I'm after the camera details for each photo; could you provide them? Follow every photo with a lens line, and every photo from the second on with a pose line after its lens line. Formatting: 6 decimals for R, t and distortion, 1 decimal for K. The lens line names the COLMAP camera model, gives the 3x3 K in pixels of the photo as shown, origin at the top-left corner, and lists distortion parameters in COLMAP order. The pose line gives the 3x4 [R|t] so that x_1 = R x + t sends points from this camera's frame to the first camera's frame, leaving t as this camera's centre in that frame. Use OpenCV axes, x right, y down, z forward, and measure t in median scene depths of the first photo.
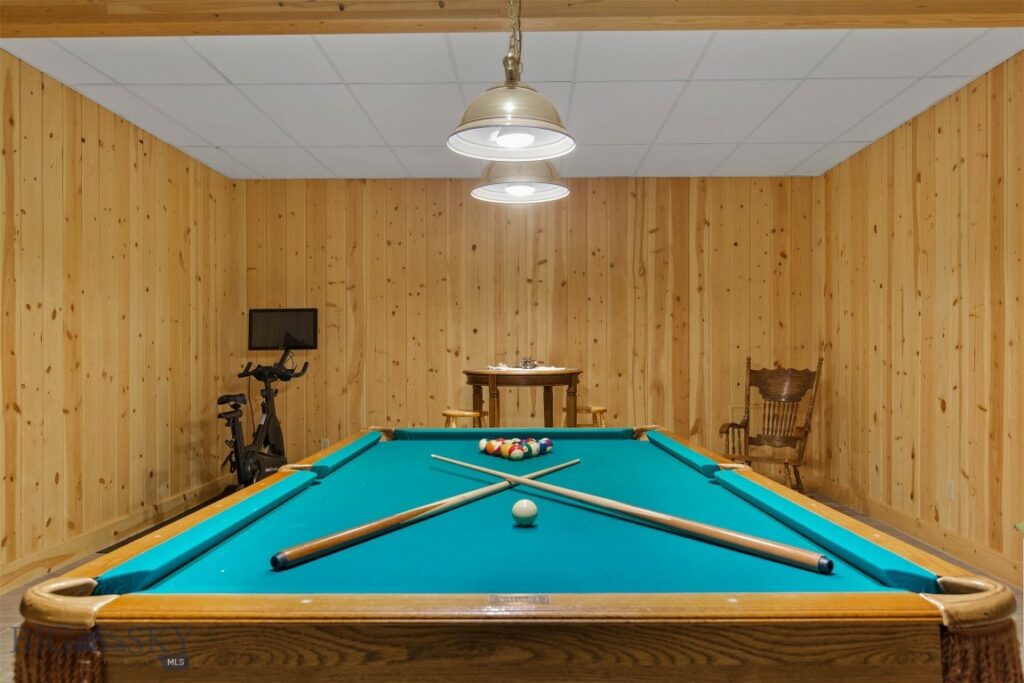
lens RADIAL K [[754.2, 0, 511.9], [0, 754.2, 348.2], [0, 0, 1]] dist [0.006465, 0.003579]
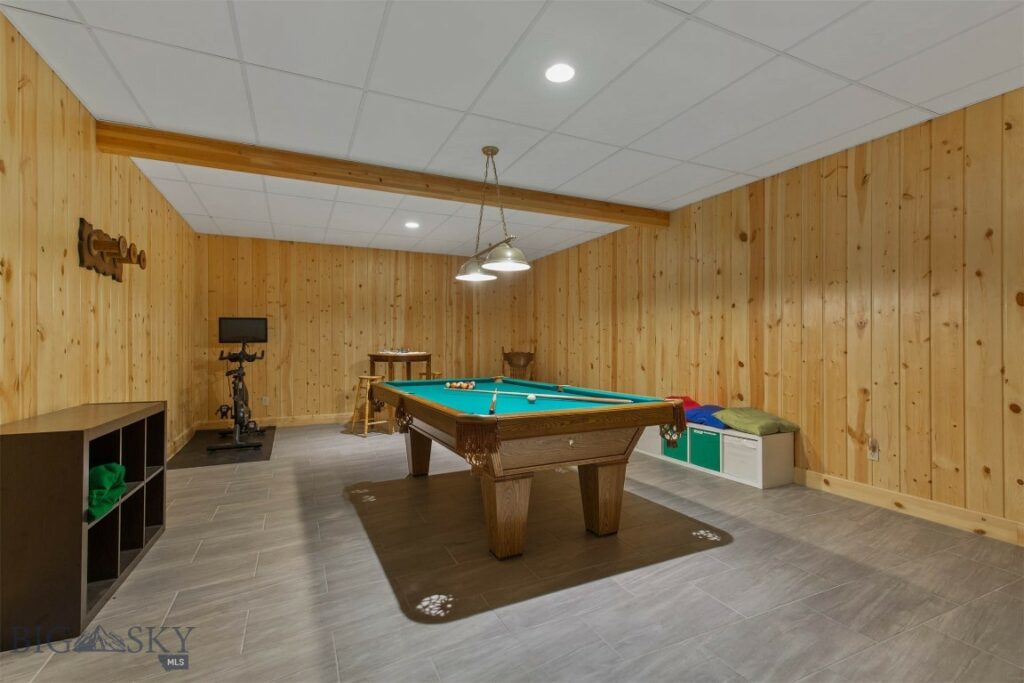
lens RADIAL K [[465.7, 0, 509.1], [0, 465.7, 341.6], [0, 0, 1]] dist [0.006437, -0.000583]
pose [[0.897058, 0.002722, 0.441905, -0.235411], [-0.002226, 0.999996, -0.001641, -0.000217], [-0.441908, 0.000488, 0.897060, -0.158445]]
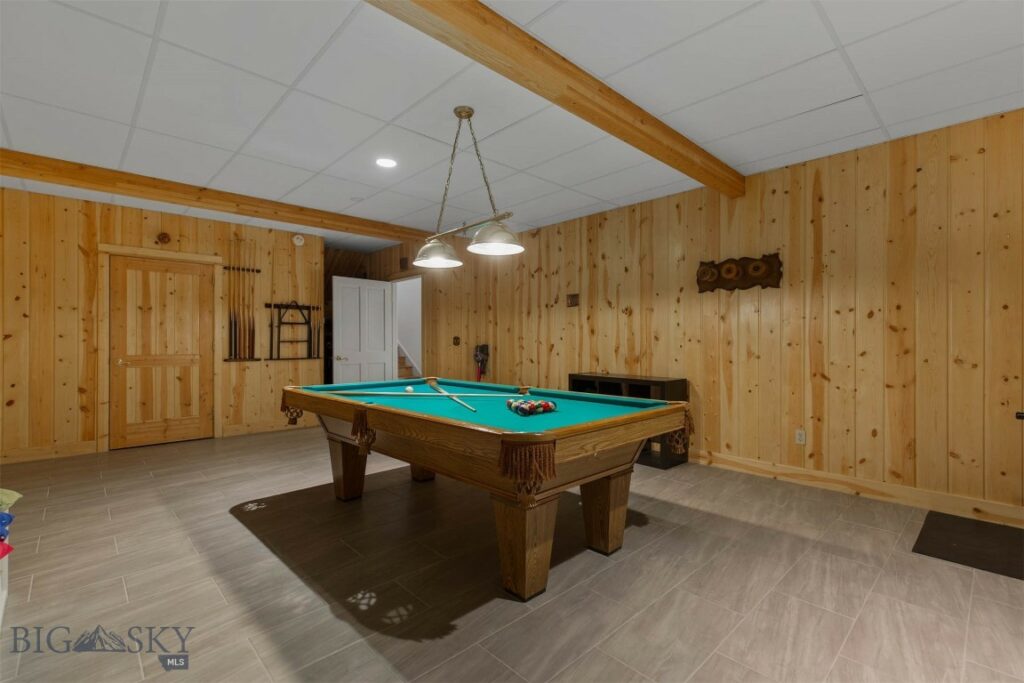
lens RADIAL K [[465.7, 0, 506.8], [0, 465.7, 344.1], [0, 0, 1]] dist [0.006437, -0.000583]
pose [[-0.721351, 0.000381, -0.692570, 0.318282], [0.002190, 0.999996, -0.001730, 0.006476], [0.692567, -0.002765, -0.721349, 0.775879]]
